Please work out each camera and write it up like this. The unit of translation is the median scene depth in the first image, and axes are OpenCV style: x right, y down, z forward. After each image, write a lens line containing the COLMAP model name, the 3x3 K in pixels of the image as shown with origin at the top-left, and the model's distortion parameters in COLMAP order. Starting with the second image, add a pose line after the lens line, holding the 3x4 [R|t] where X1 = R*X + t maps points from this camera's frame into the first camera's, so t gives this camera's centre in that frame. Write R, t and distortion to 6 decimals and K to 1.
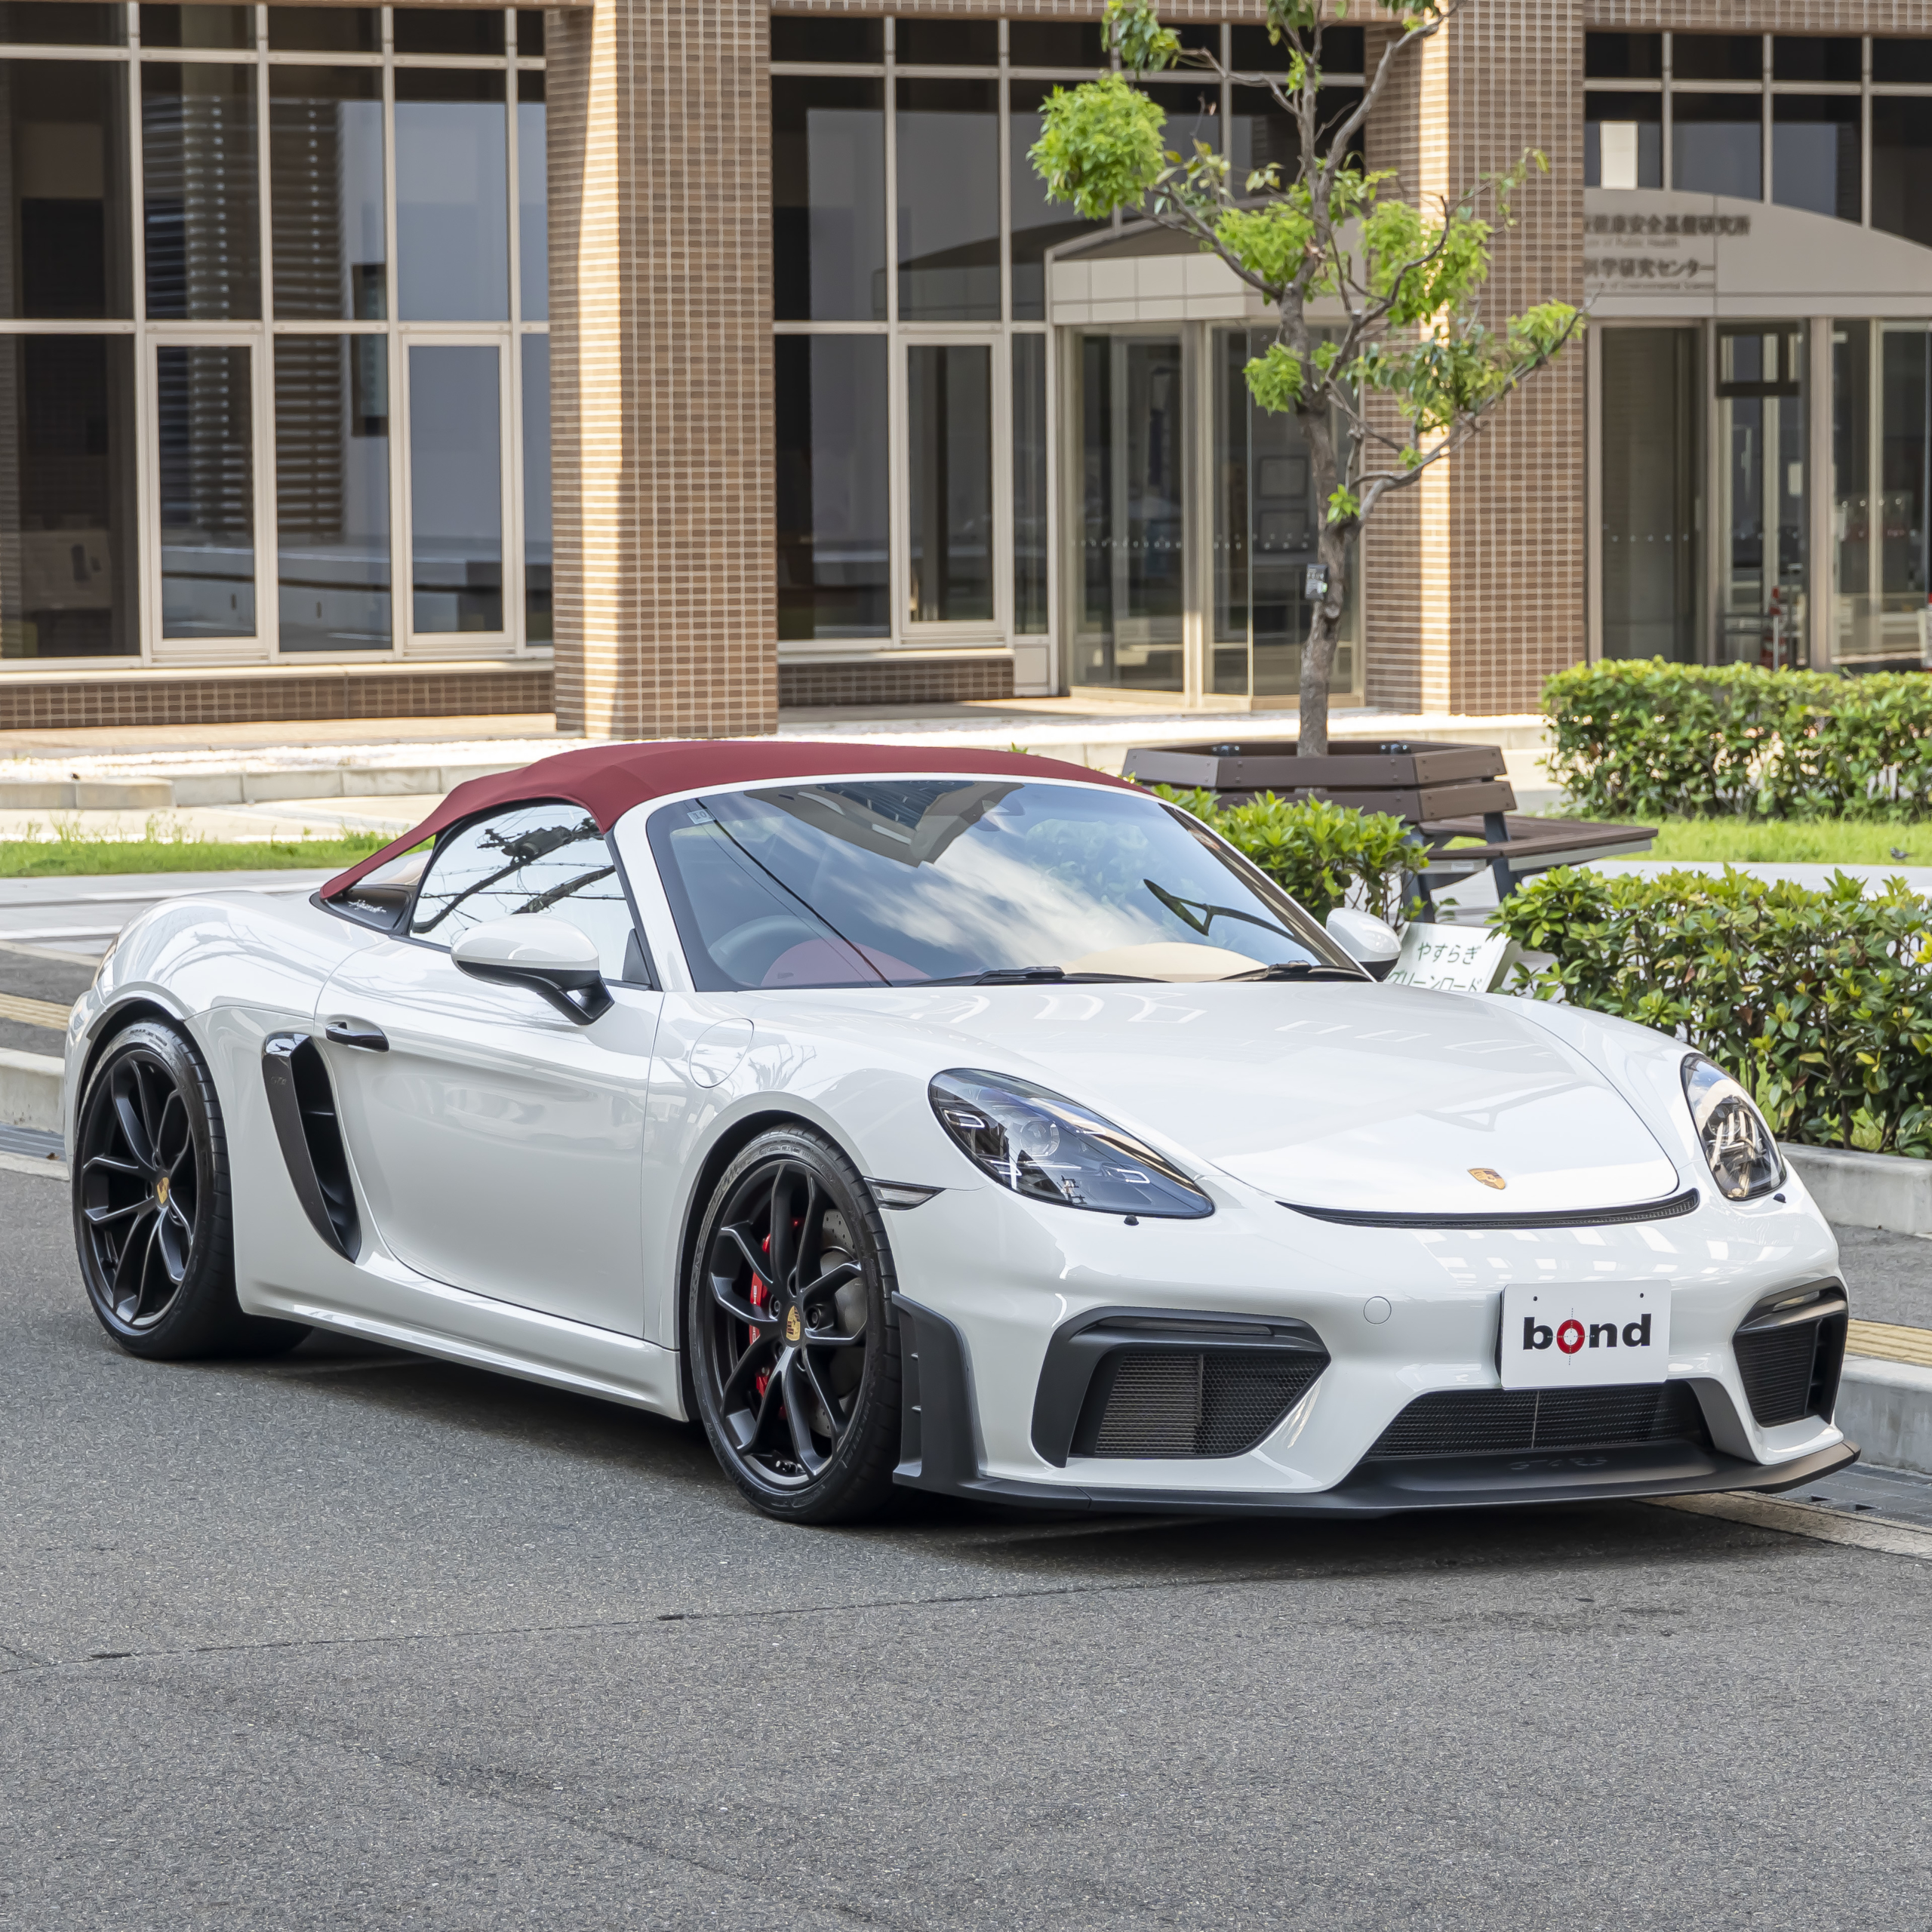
lens RADIAL K [[6270.2, 0, 966.0], [0, 6270.2, 966.0], [0, 0, 1]] dist [0.199119, -2.484146]
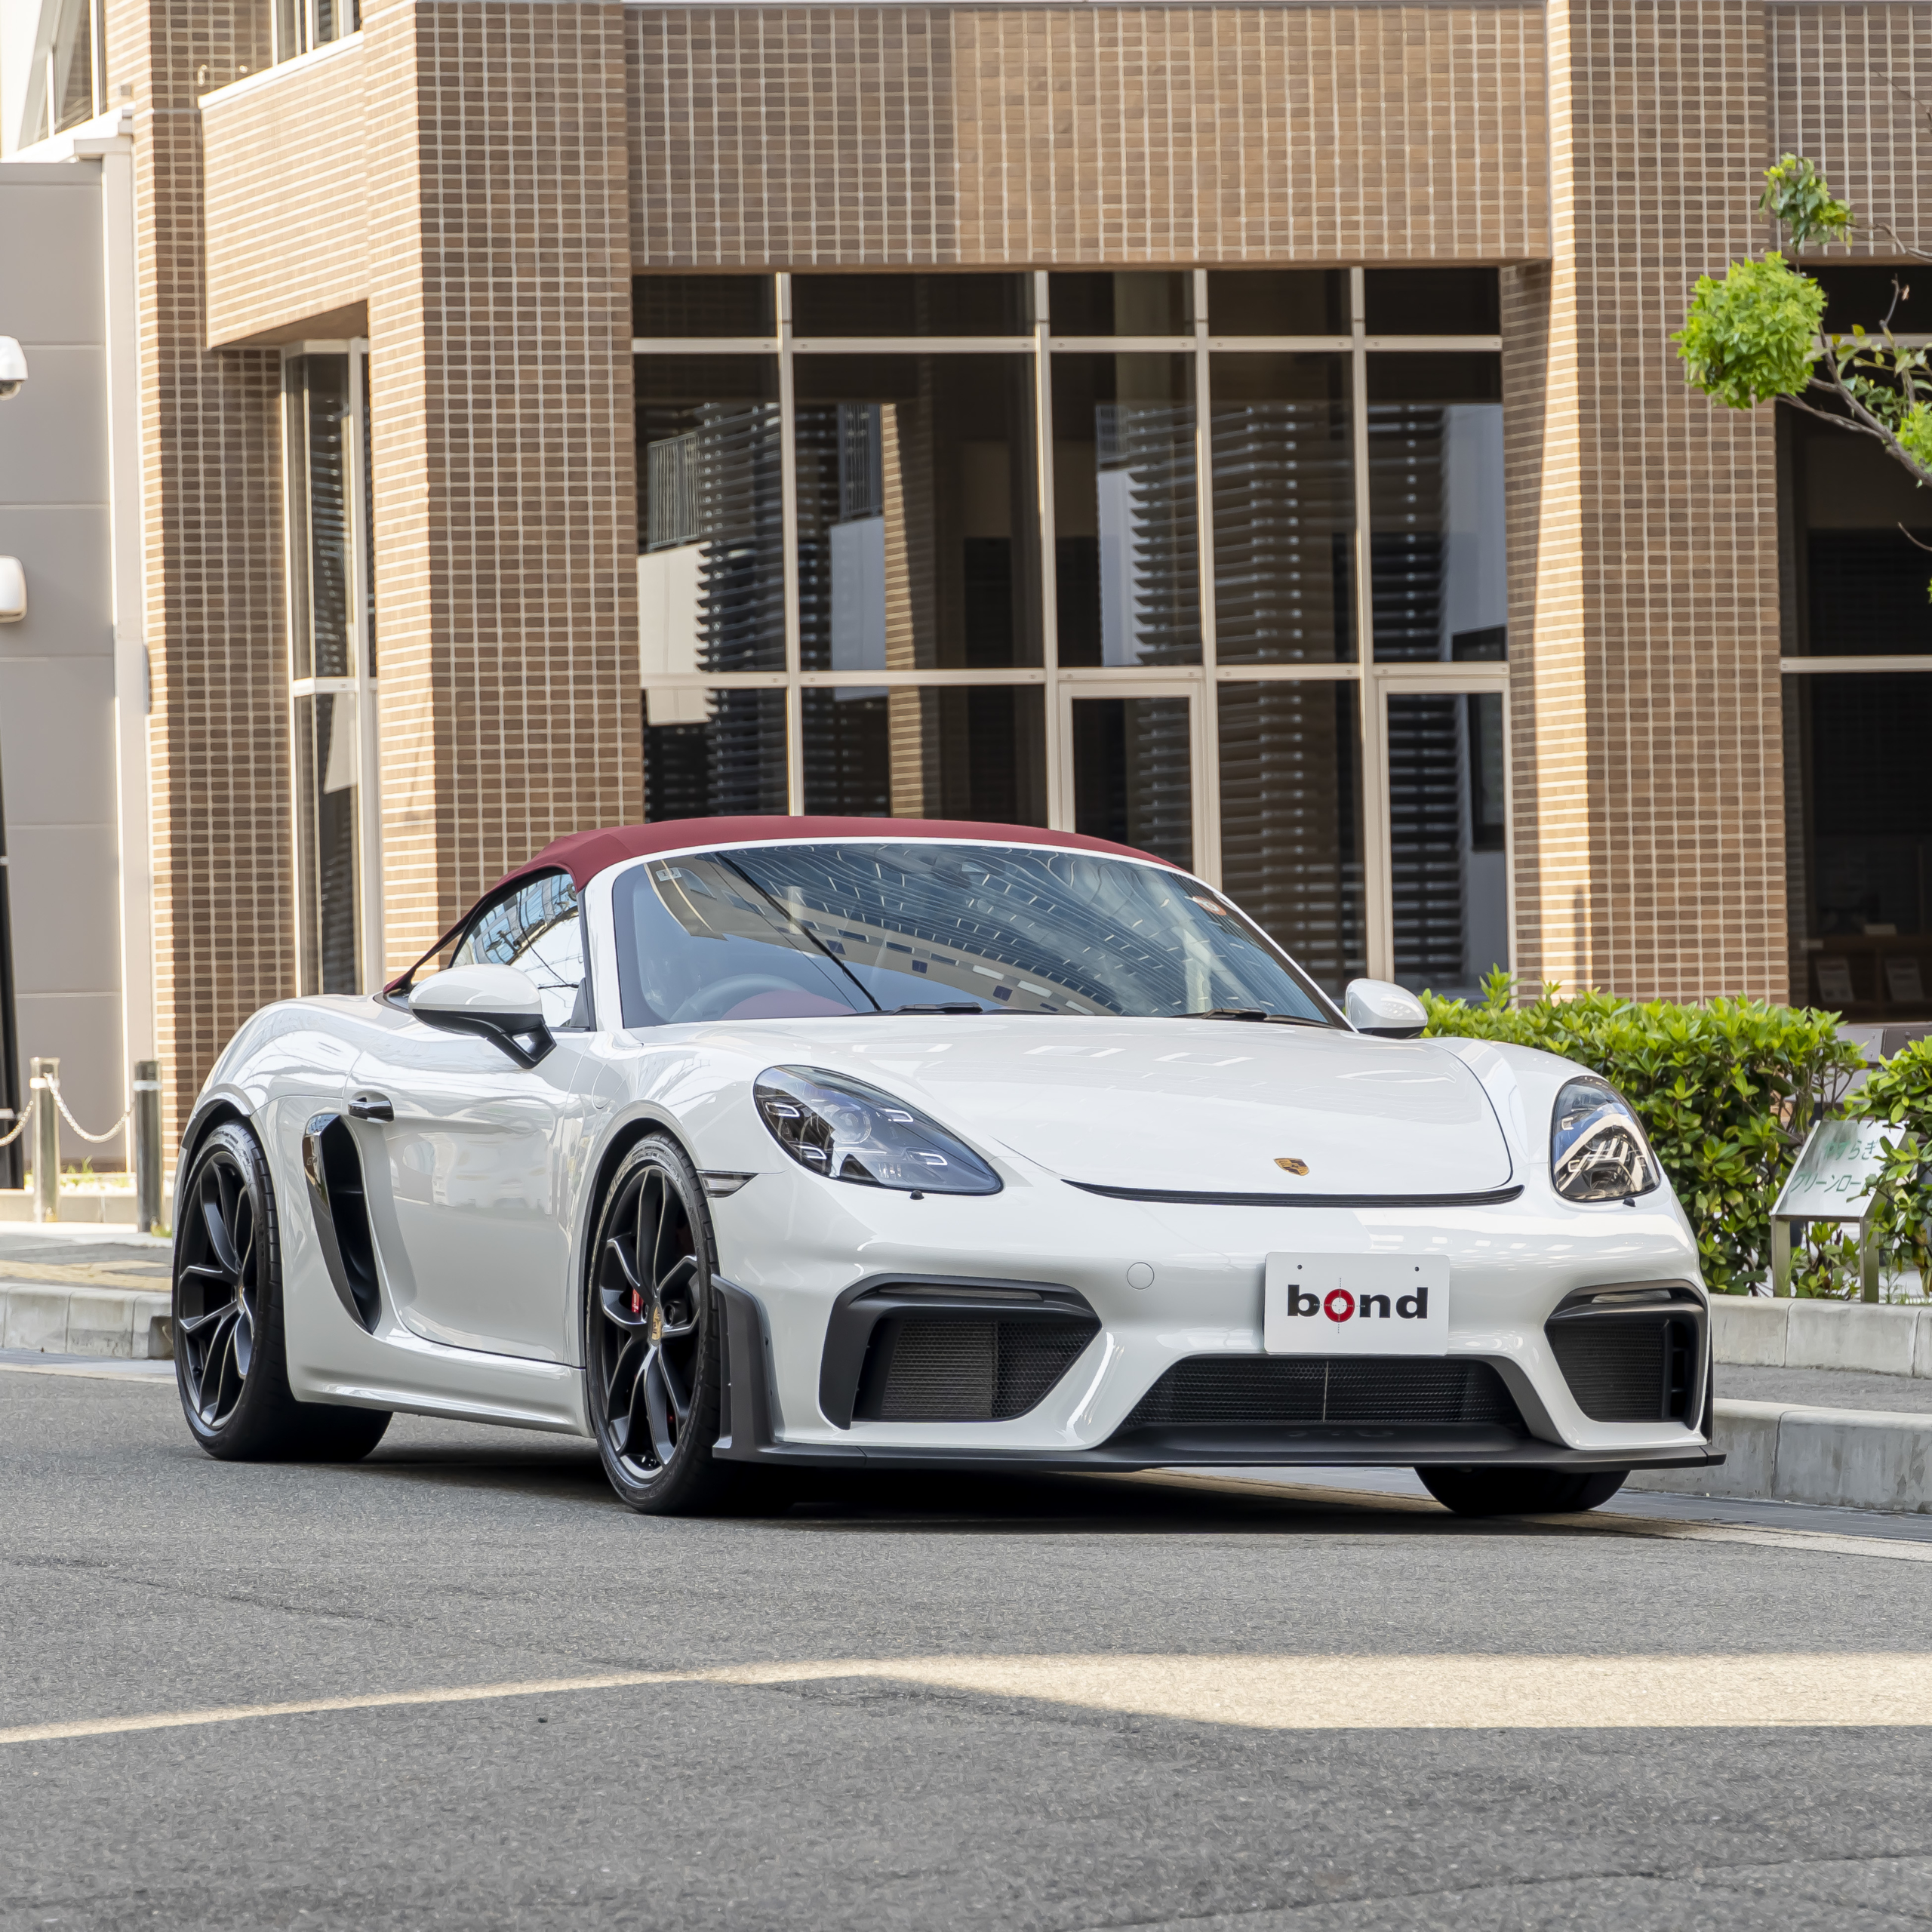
lens RADIAL K [[8332.3, 0, 966.0], [0, 8332.3, 966.0], [0, 0, 1]] dist [0.096474, 6.039609]
pose [[0.984572, -0.014317, -0.174395, 0.157873], [0.001095, 0.997131, -0.075683, 0.061242], [0.174978, 0.074324, 0.981763, -0.207937]]
